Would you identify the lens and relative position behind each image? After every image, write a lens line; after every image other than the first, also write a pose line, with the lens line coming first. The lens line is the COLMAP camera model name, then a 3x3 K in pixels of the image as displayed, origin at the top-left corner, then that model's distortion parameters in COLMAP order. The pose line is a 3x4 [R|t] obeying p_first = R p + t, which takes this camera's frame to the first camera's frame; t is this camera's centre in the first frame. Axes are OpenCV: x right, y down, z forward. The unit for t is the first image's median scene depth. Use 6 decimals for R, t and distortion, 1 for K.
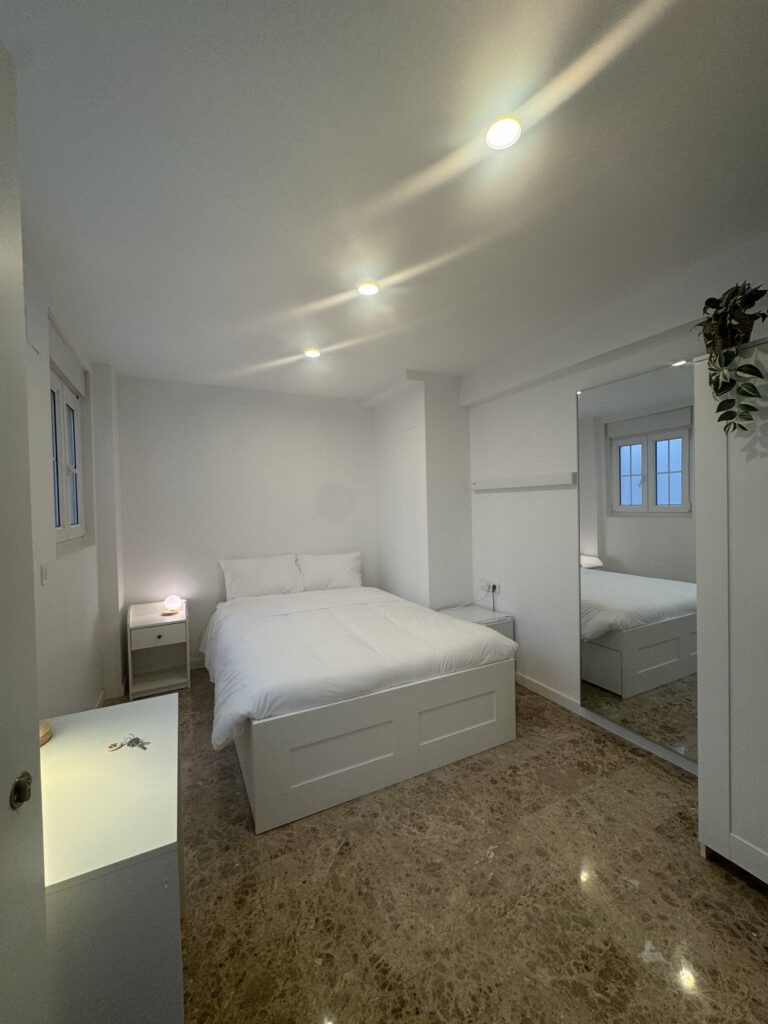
lens RADIAL K [[412.5, 0, 384.4], [0, 412.5, 510.4], [0, 0, 1]] dist [-0.003844, 0.000688]
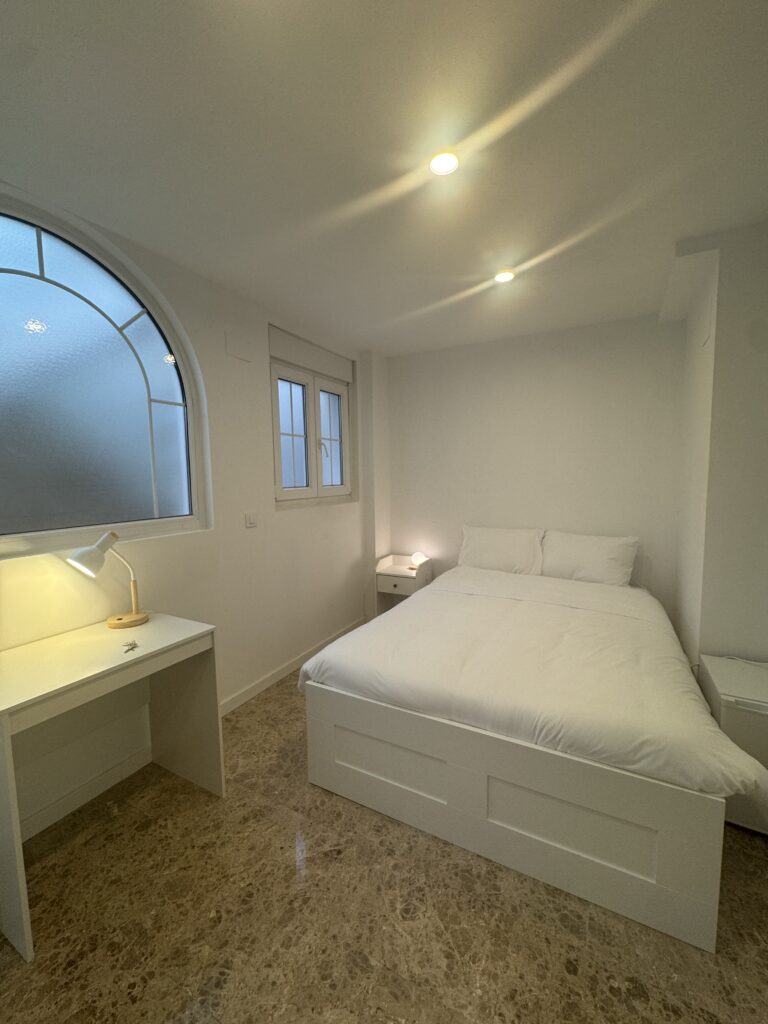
lens RADIAL K [[412.5, 0, 384.4], [0, 412.5, 510.4], [0, 0, 1]] dist [-0.003844, 0.000688]
pose [[0.574159, 0.085637, -0.814253, 0.635349], [-0.011059, 0.995235, 0.096874, -0.022597], [0.818669, -0.046617, 0.572370, 0.600049]]
